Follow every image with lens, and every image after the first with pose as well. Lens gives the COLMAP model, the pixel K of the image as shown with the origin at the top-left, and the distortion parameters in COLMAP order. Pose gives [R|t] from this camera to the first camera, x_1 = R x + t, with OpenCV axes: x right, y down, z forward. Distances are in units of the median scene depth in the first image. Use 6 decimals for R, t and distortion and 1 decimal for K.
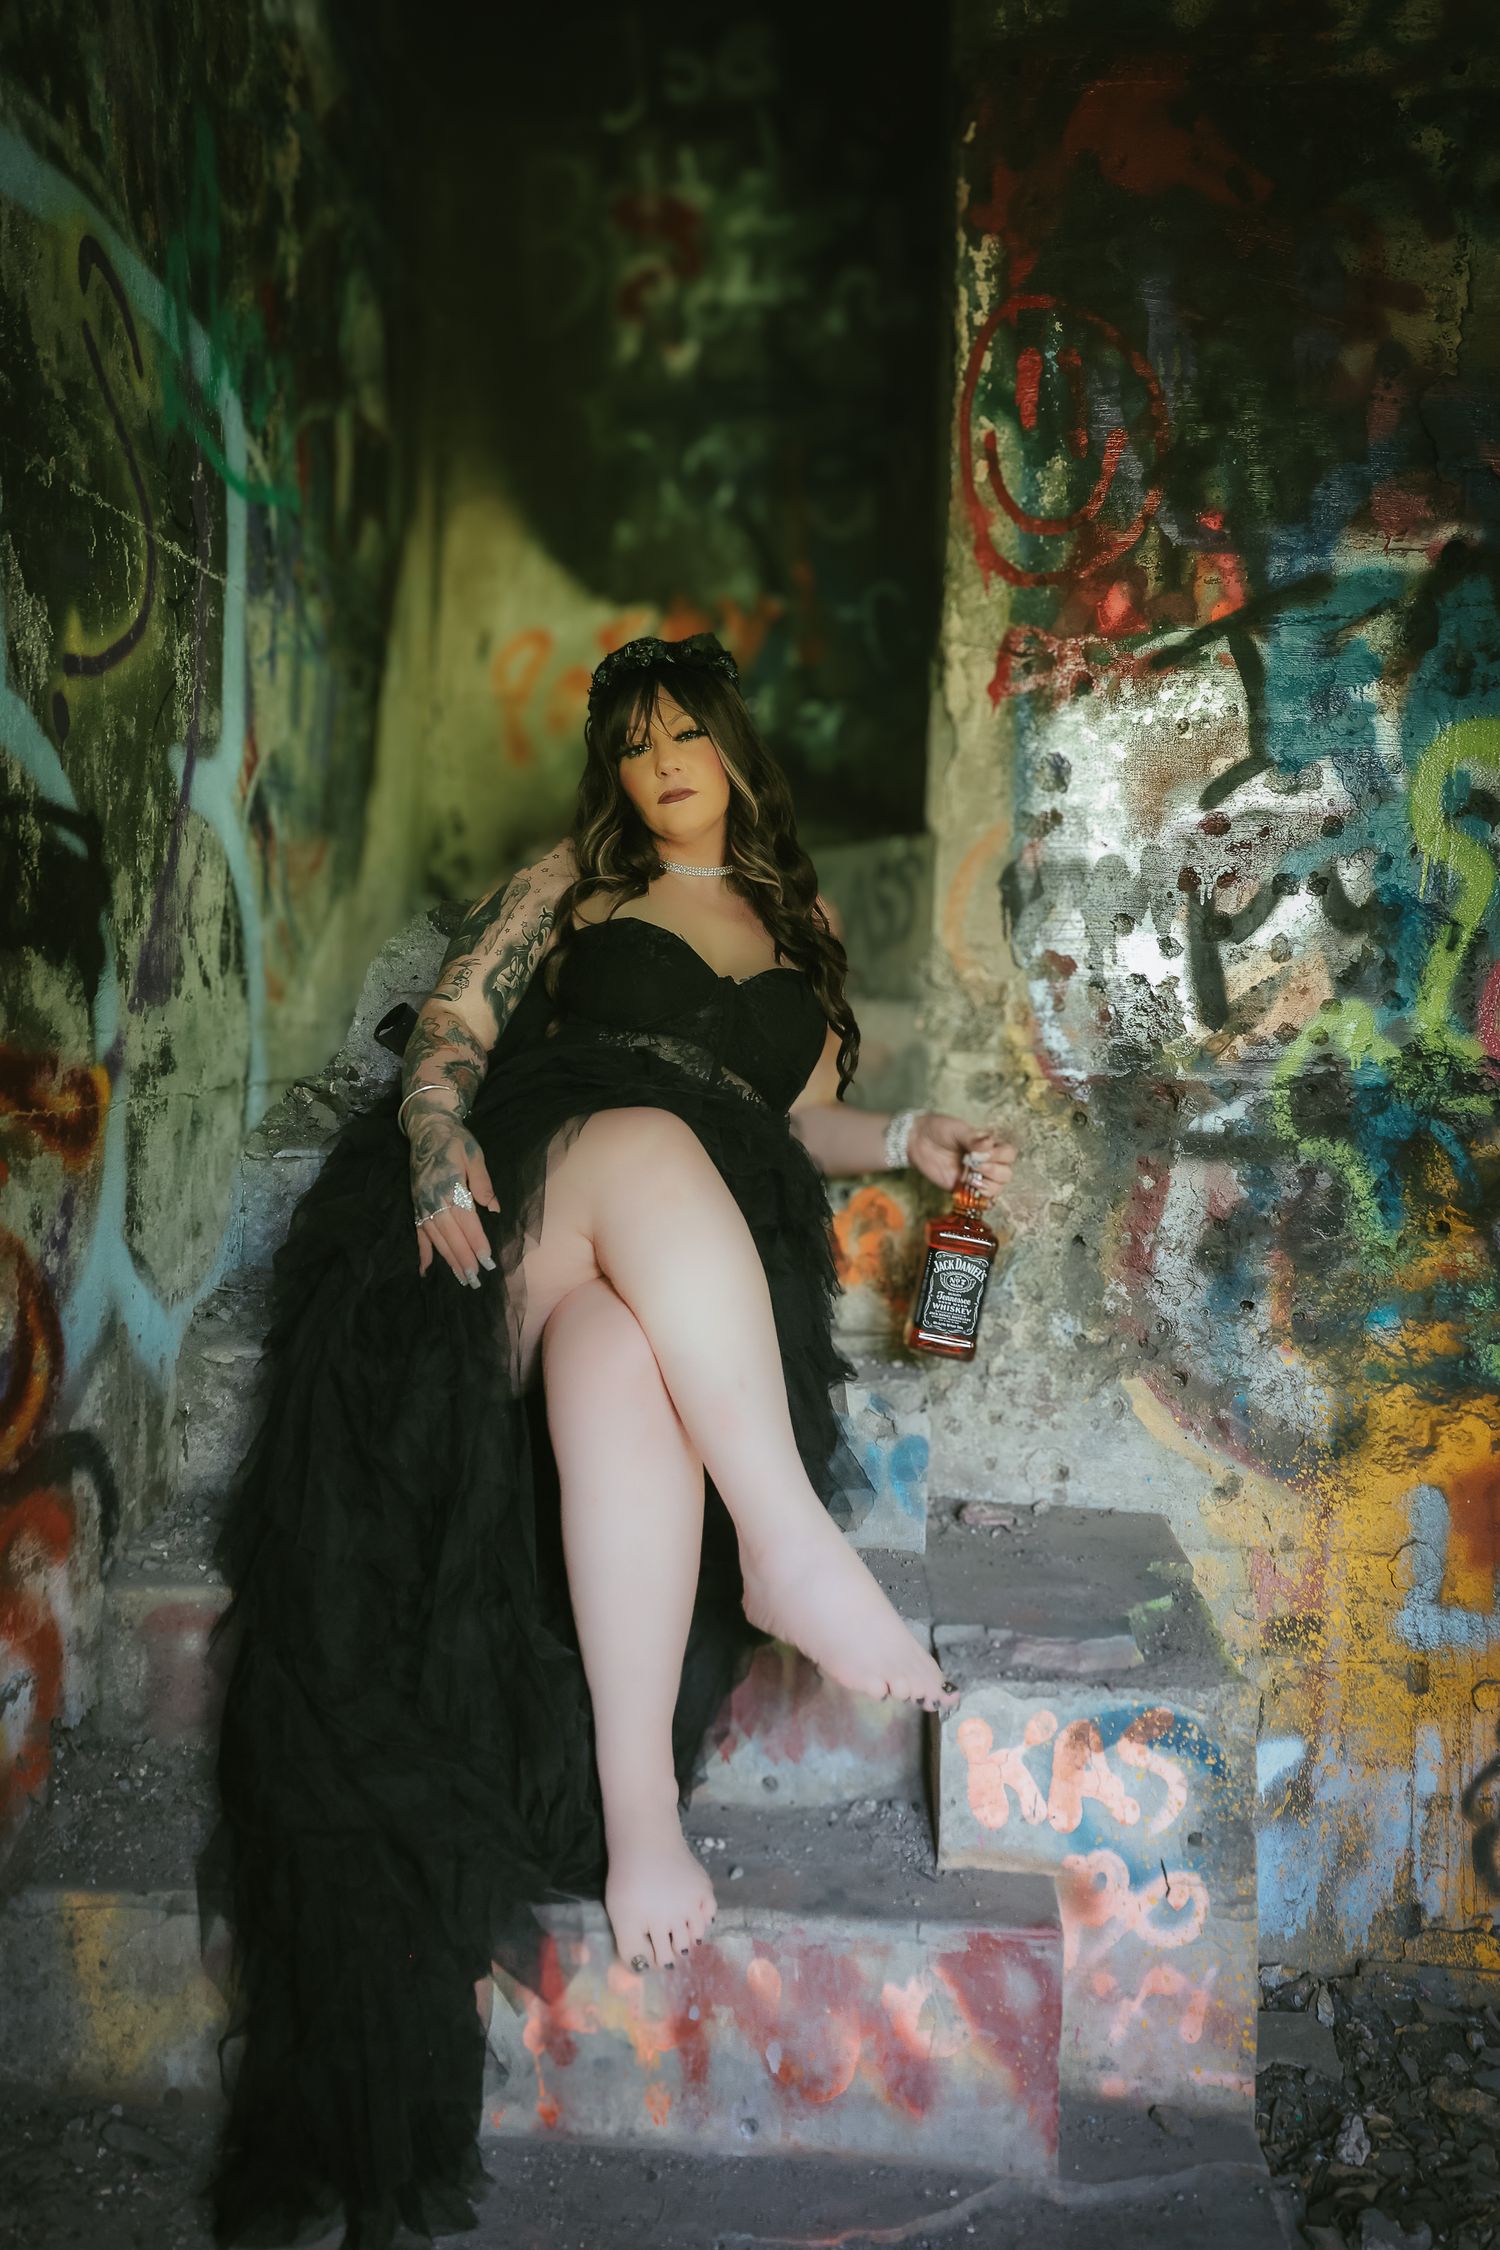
lens RADIAL K [[1997.5, 0, 733.4], [0, 1997.5, 1126.6], [0, 0, 1]] dist [0.020613, -0.012837]
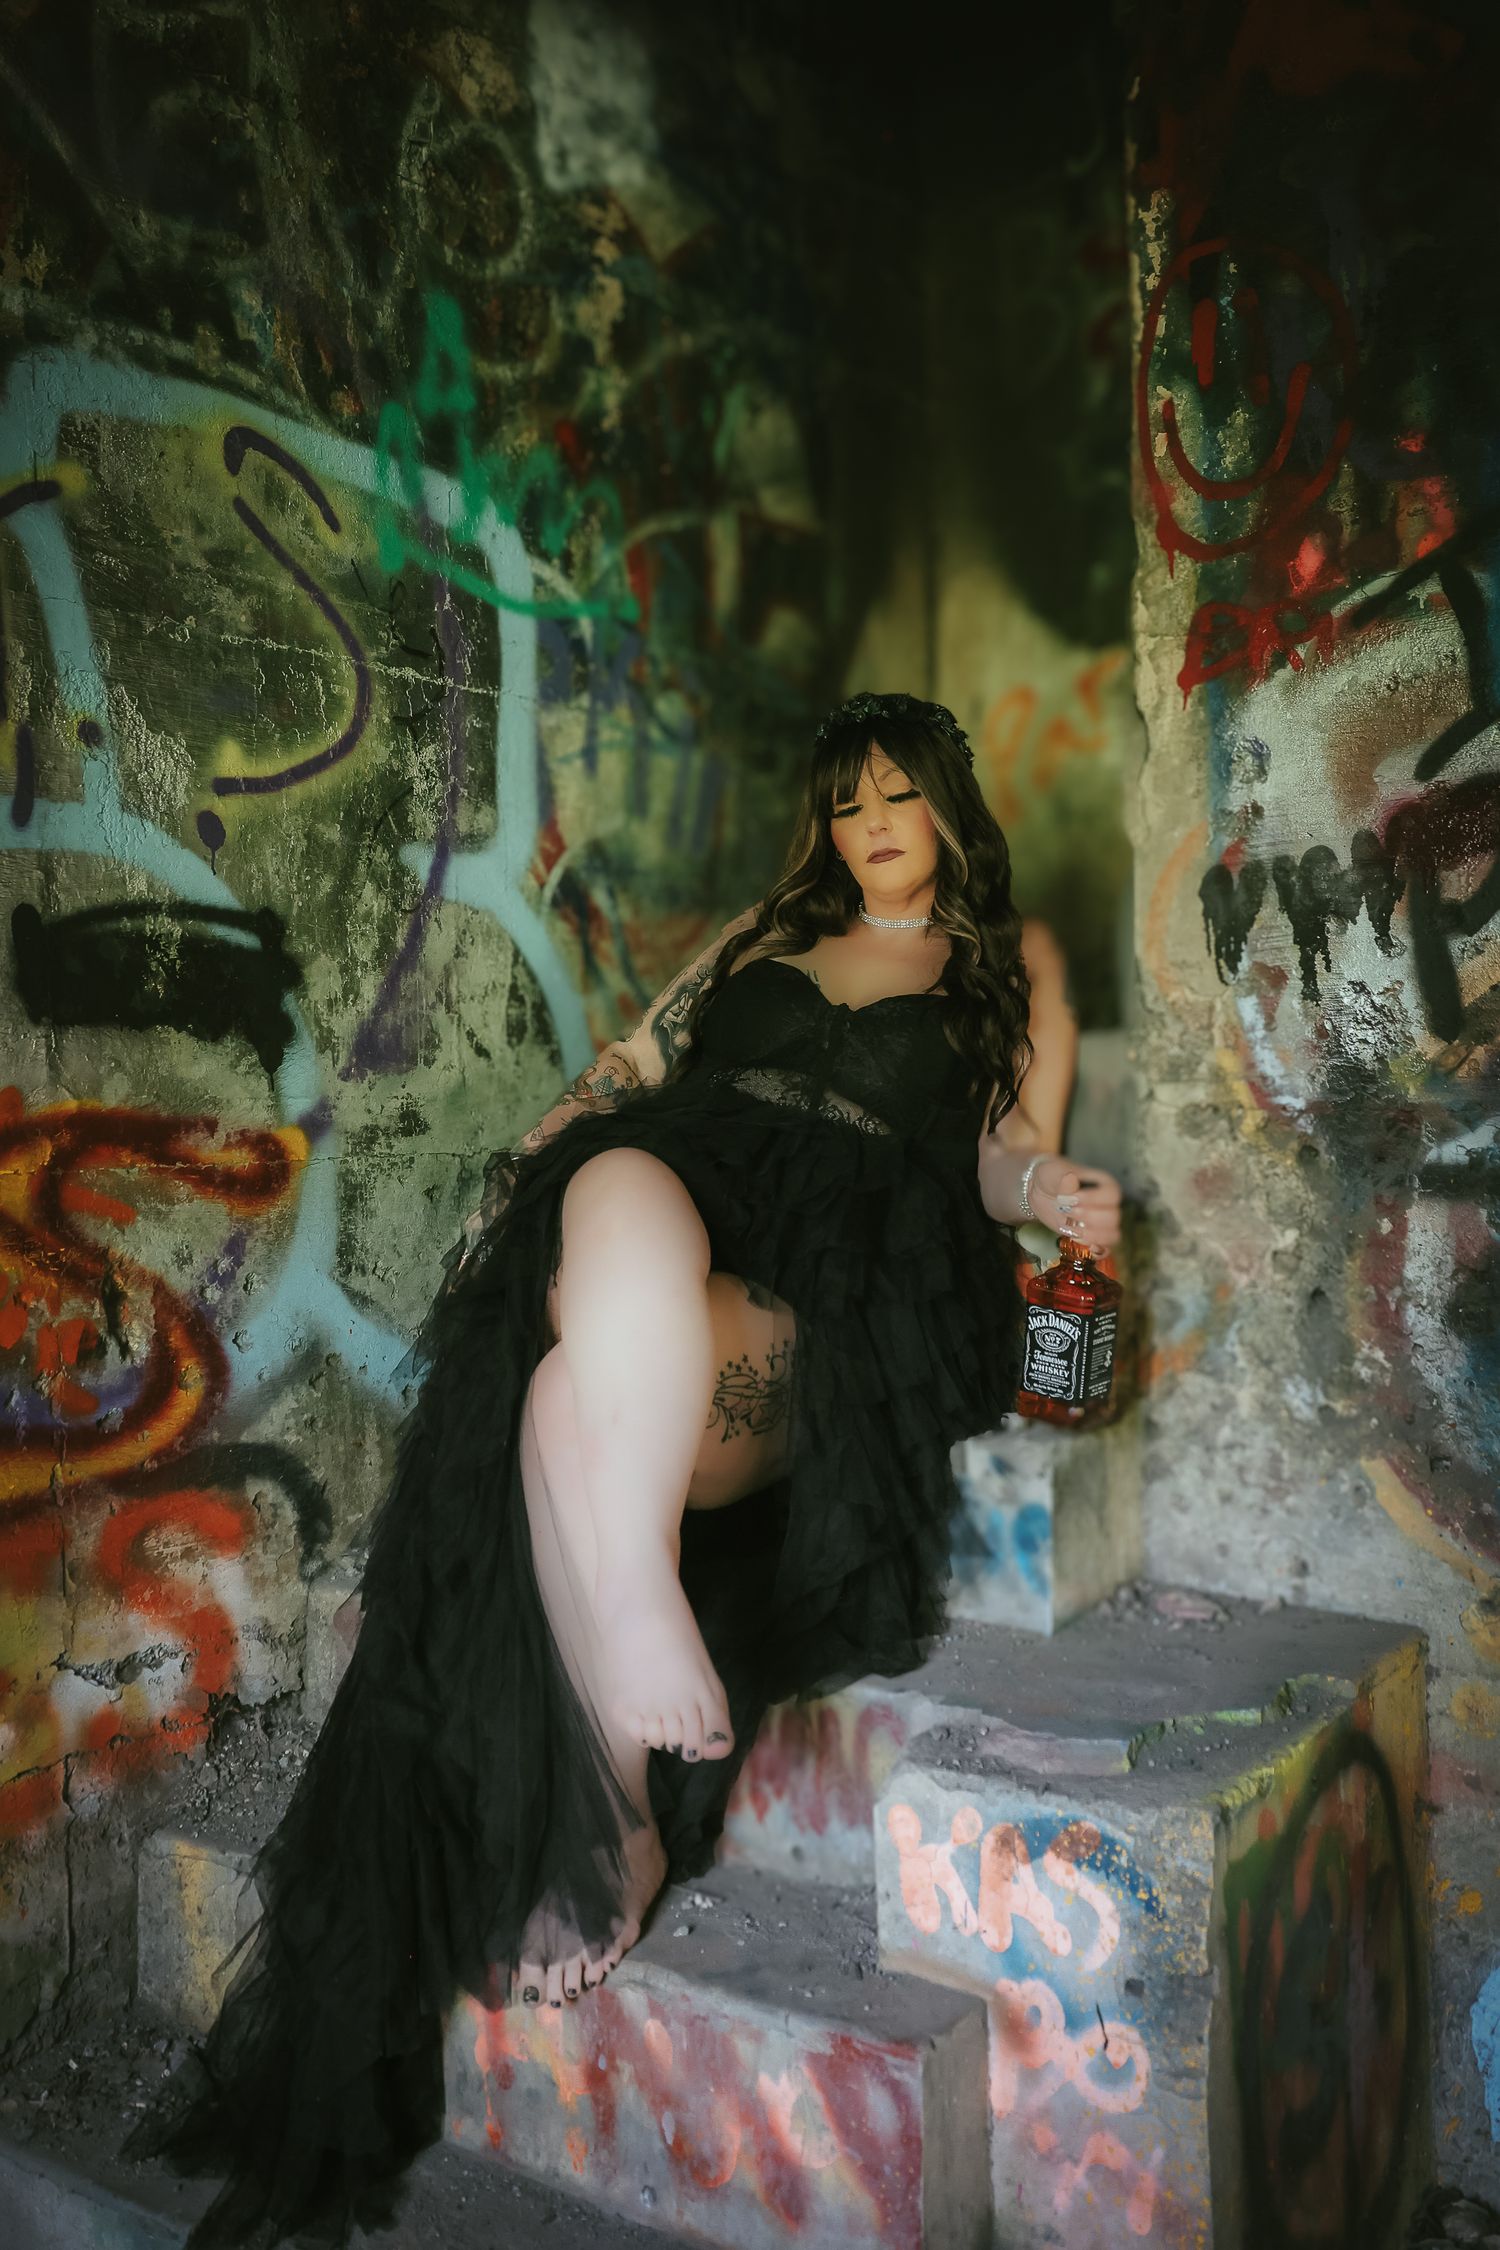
lens RADIAL K [[1997.5, 0, 730.6], [0, 1997.5, 1119.8], [0, 0, 1]] dist [0.020613, -0.012837]
pose [[0.843345, -0.039332, -0.535931, 0.438239], [0.010843, 0.998360, -0.056207, 0.028149], [0.537263, 0.041591, 0.842389, 0.141835]]
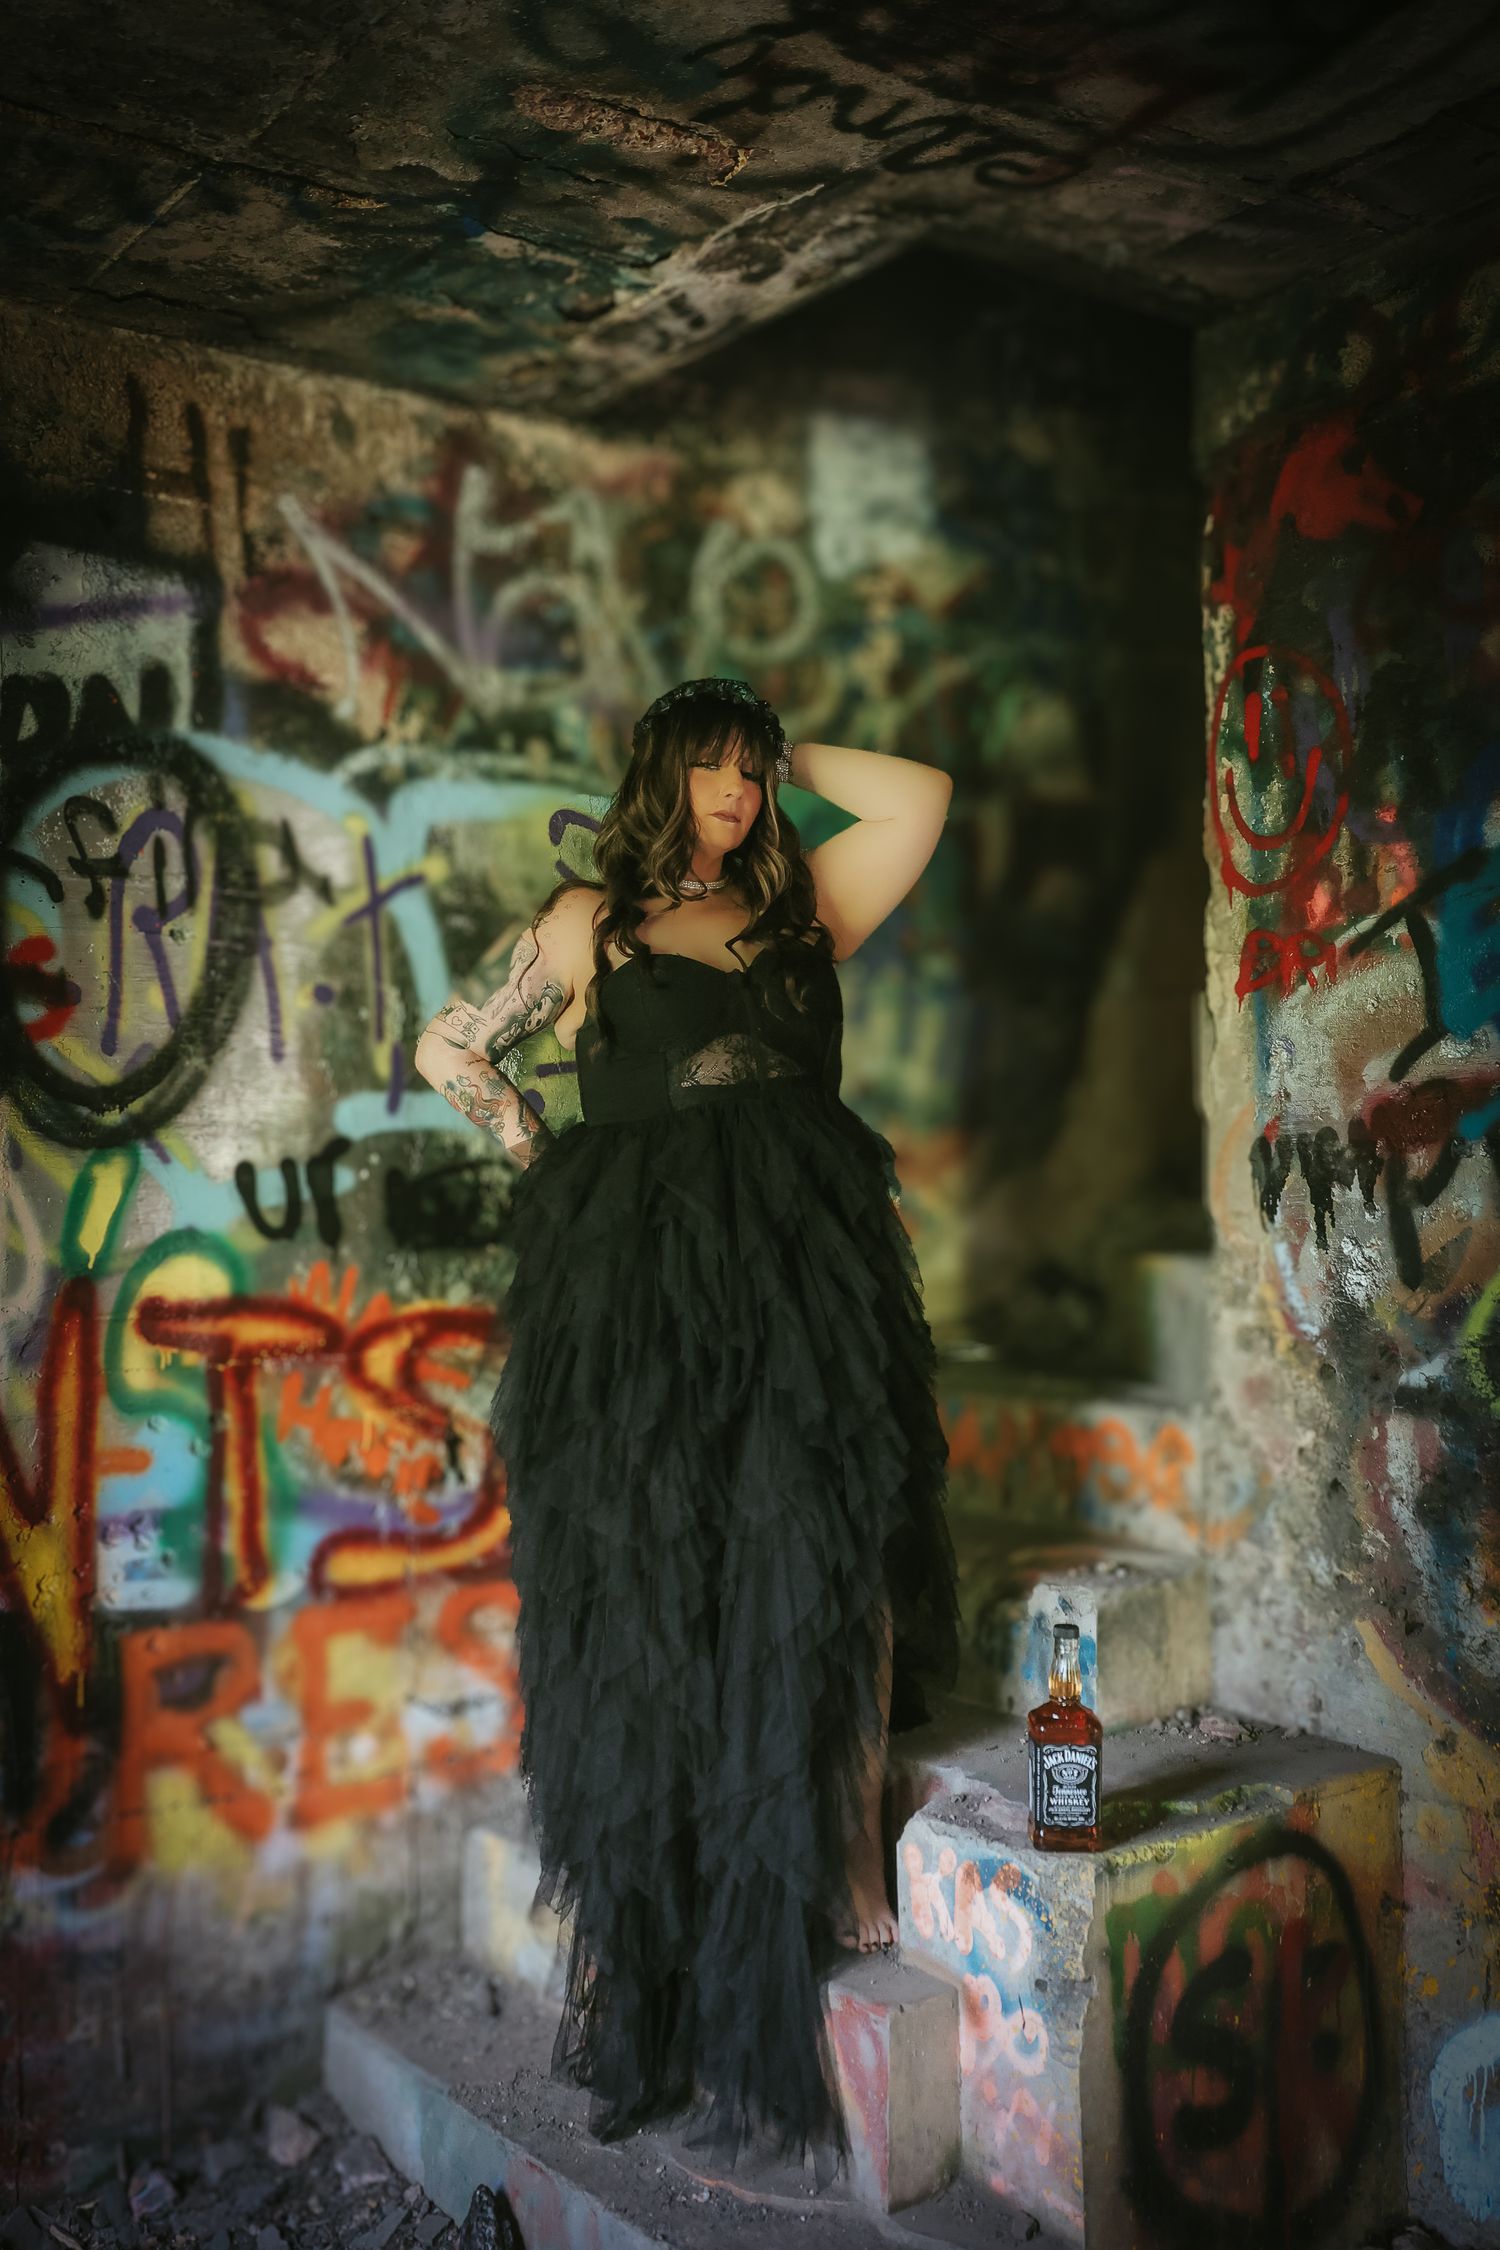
lens RADIAL K [[2095.4, 0, 746.4], [0, 2095.4, 1134.3], [0, 0, 1]] dist [0.017671, 0.000000]
pose [[0.648645, -0.054584, -0.759132, 0.859757], [-0.018591, 0.995991, -0.087500, -0.026609], [0.760864, 0.070870, 0.645029, 0.023528]]
